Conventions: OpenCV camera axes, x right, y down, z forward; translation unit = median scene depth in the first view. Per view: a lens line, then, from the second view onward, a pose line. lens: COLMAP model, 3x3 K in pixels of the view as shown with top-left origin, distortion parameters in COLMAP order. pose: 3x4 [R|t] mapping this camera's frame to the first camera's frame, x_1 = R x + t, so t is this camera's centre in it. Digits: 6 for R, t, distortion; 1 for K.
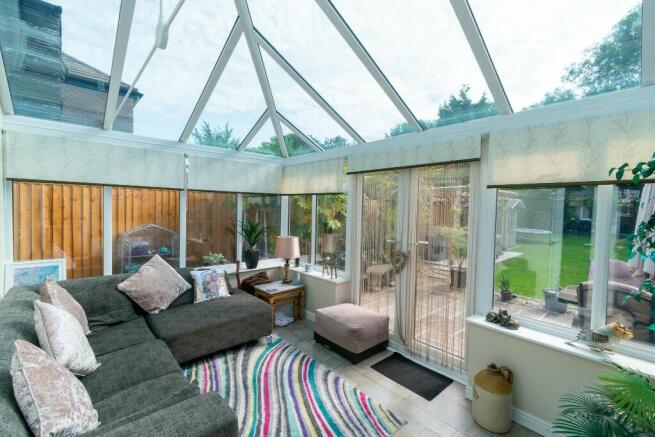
lens RADIAL K [[287.9, 0, 326.4], [0, 287.9, 215.2], [0, 0, 1]] dist [0.000172, 0.000444]
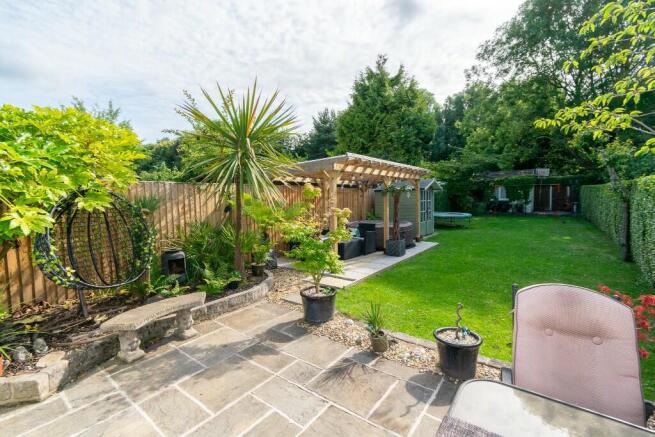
lens RADIAL K [[287.9, 0, 326.4], [0, 287.9, 215.2], [0, 0, 1]] dist [0.000172, 0.000444]
pose [[0.982162, -0.056485, 0.179353, 0.123052], [0.051539, 0.998154, 0.032117, 0.005557], [-0.180836, -0.022300, 0.983260, 0.136400]]
